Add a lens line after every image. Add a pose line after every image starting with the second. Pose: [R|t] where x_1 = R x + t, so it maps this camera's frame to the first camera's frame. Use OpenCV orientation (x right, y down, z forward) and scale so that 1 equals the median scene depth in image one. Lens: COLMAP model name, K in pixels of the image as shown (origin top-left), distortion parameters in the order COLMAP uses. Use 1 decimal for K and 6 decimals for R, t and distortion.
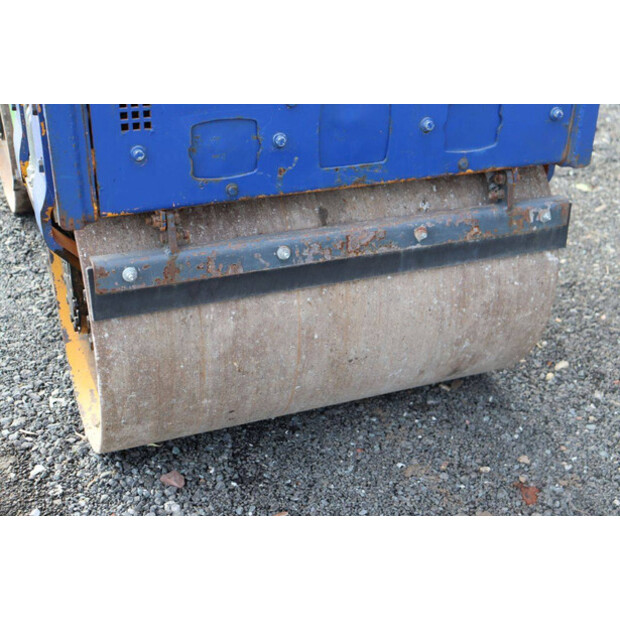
lens RADIAL K [[809.0, 0, 310.1], [0, 809.0, 310.9], [0, 0, 1]] dist [0.048258, 0.000000]
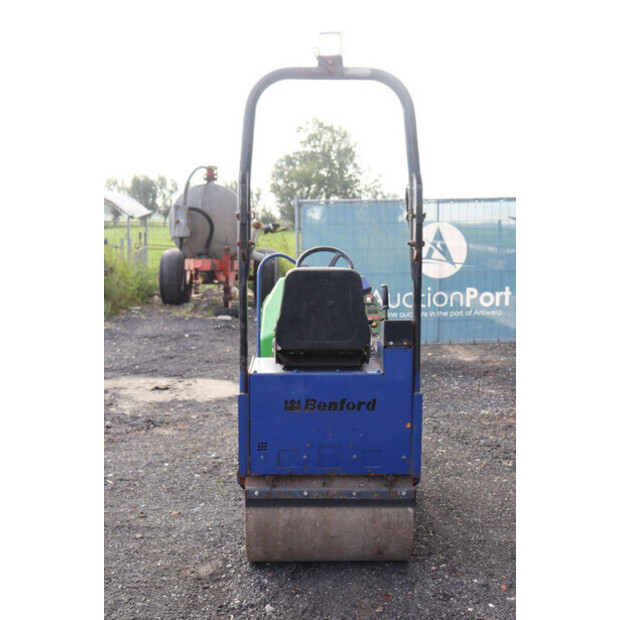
lens RADIAL K [[987.3, 0, 310.6], [0, 987.3, 310.9], [0, 0, 1]] dist [0.027550, 0.000000]
pose [[0.911981, 0.033564, -0.408858, 1.441151], [-0.164672, 0.942778, -0.289917, 0.347395], [0.375731, 0.331726, 0.865323, -2.389519]]
